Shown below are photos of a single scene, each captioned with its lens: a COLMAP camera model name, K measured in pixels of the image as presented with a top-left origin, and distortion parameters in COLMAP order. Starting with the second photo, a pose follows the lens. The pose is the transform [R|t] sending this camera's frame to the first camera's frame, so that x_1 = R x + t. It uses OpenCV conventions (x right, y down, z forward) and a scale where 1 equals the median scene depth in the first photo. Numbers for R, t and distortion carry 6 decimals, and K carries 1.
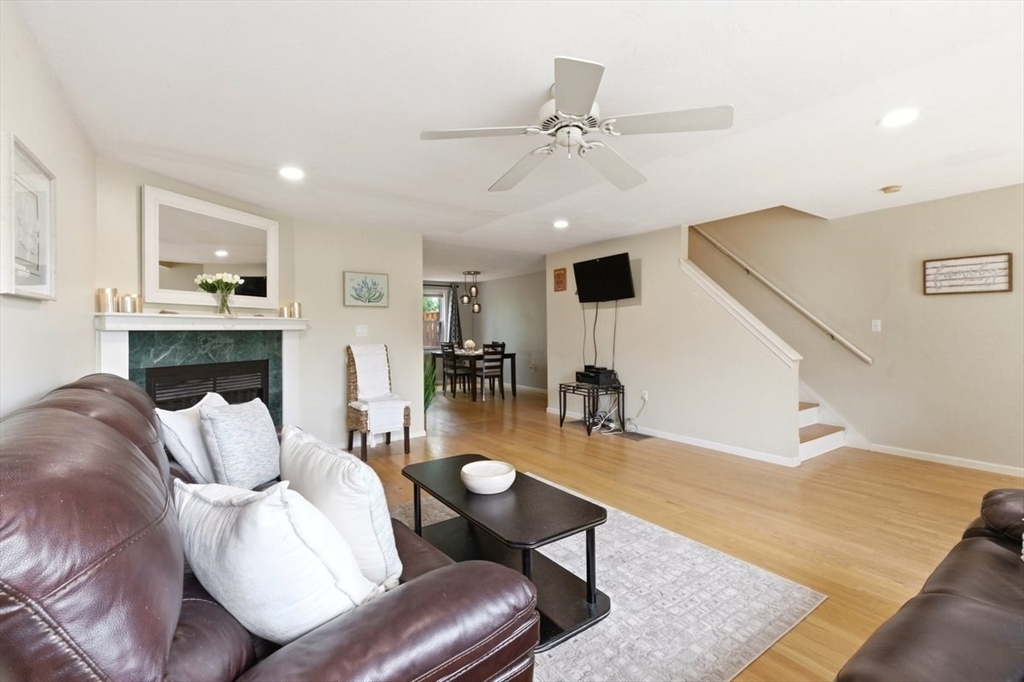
lens RADIAL K [[442.2, 0, 503.6], [0, 442.2, 334.0], [0, 0, 1]] dist [0.000902, -0.000005]
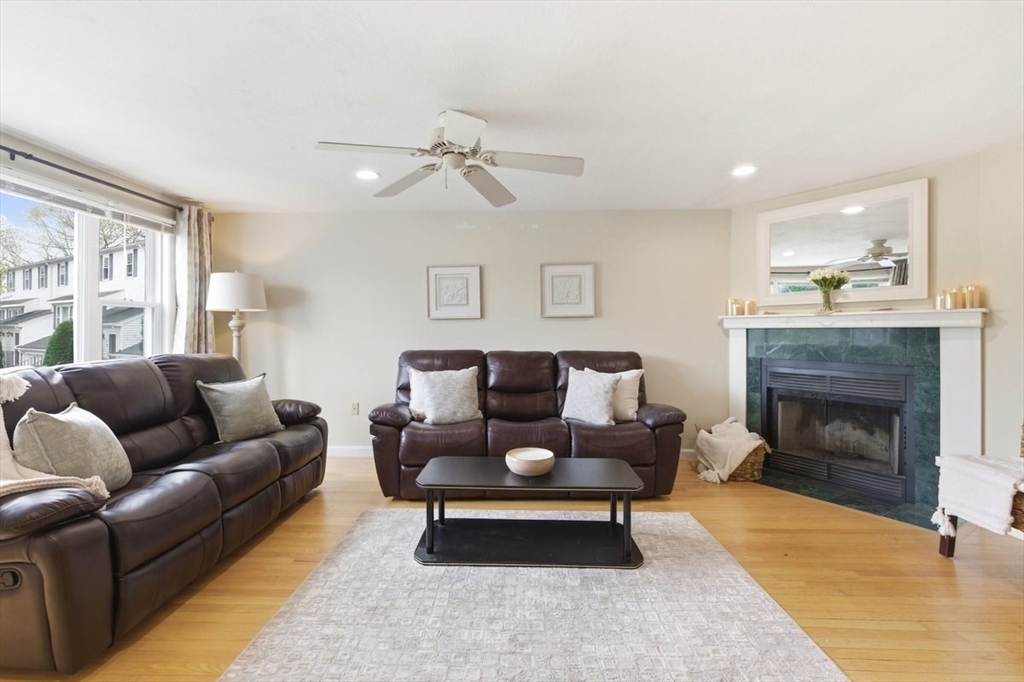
lens RADIAL K [[454.1, 0, 502.2], [0, 454.1, 328.4], [0, 0, 1]] dist [0.009183, 0.000414]
pose [[-0.605422, 0.003170, -0.795898, 0.566753], [-0.002658, 0.999978, 0.006004, -0.011262], [0.795900, 0.005750, -0.605400, 1.003646]]
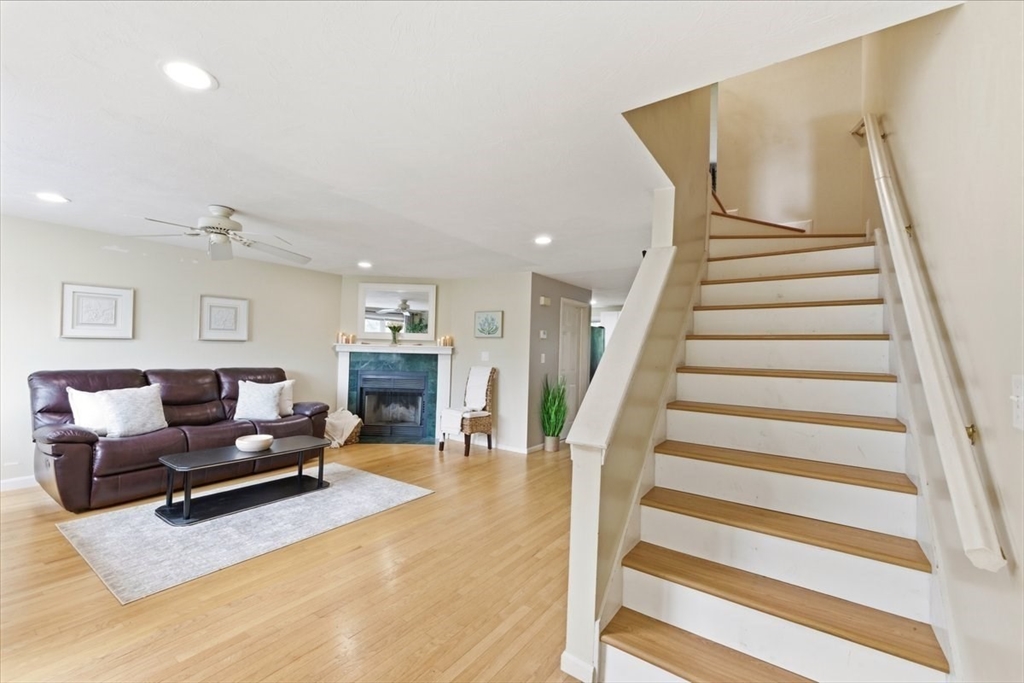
lens RADIAL K [[428.4, 0, 512.0], [0, 428.4, 341.5], [0, 0, 1]] dist [-0.000488, -0.000023]
pose [[0.346906, -0.002877, -0.937896, 1.121151], [-0.037572, 0.999150, -0.016962, -0.041725], [0.937147, 0.041123, 0.346503, 0.817260]]
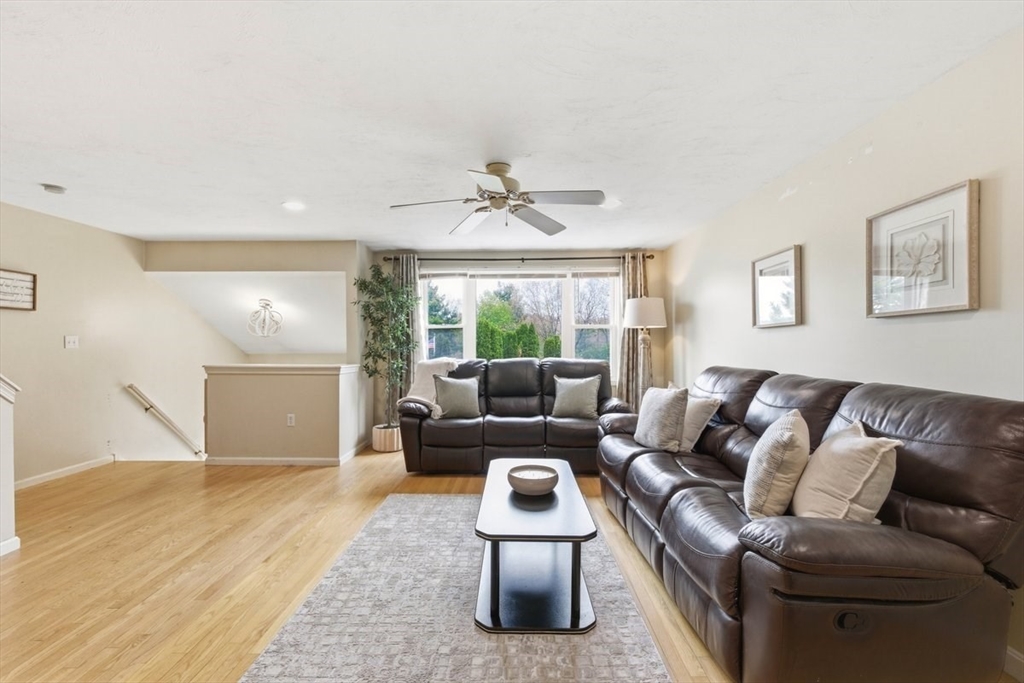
lens RADIAL K [[436.9, 0, 505.6], [0, 436.9, 346.2], [0, 0, 1]] dist [0.001096, 0.000068]
pose [[-0.806378, 0.004796, 0.591381, -0.372501], [0.013179, 0.999865, 0.009860, -0.007056], [-0.591253, 0.015745, -0.806332, 1.158813]]
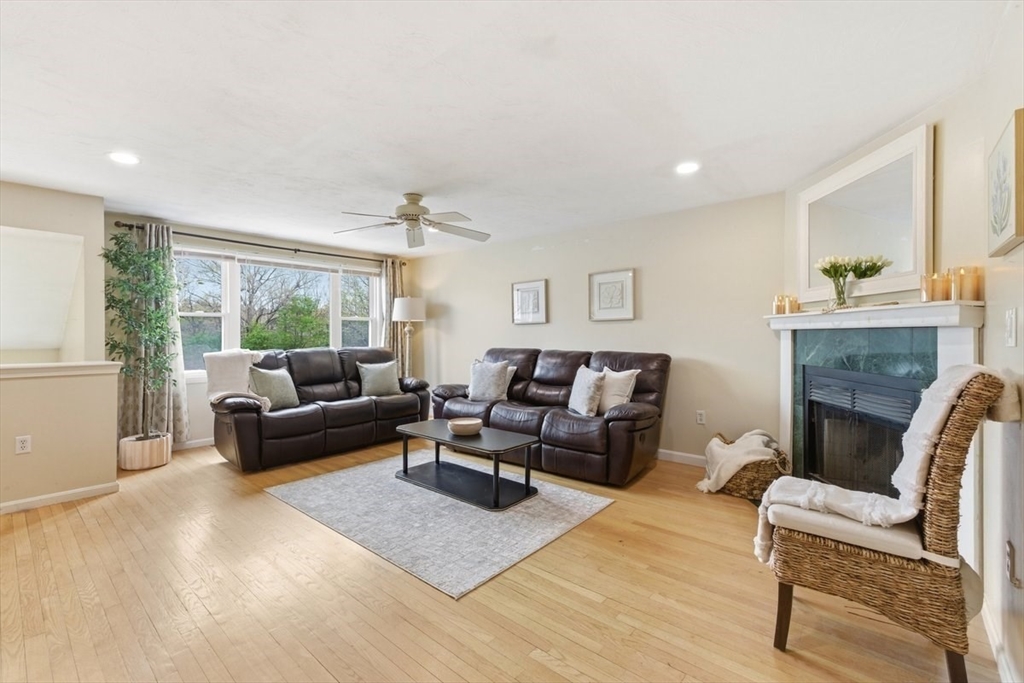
lens RADIAL K [[442.2, 0, 503.6], [0, 442.2, 334.5], [0, 0, 1]] dist [0.000902, -0.000005]
pose [[-0.971951, 0.009372, -0.234995, 0.122740], [0.006917, 0.999913, 0.011270, -0.010338], [0.235080, 0.009329, -0.971931, 1.562626]]
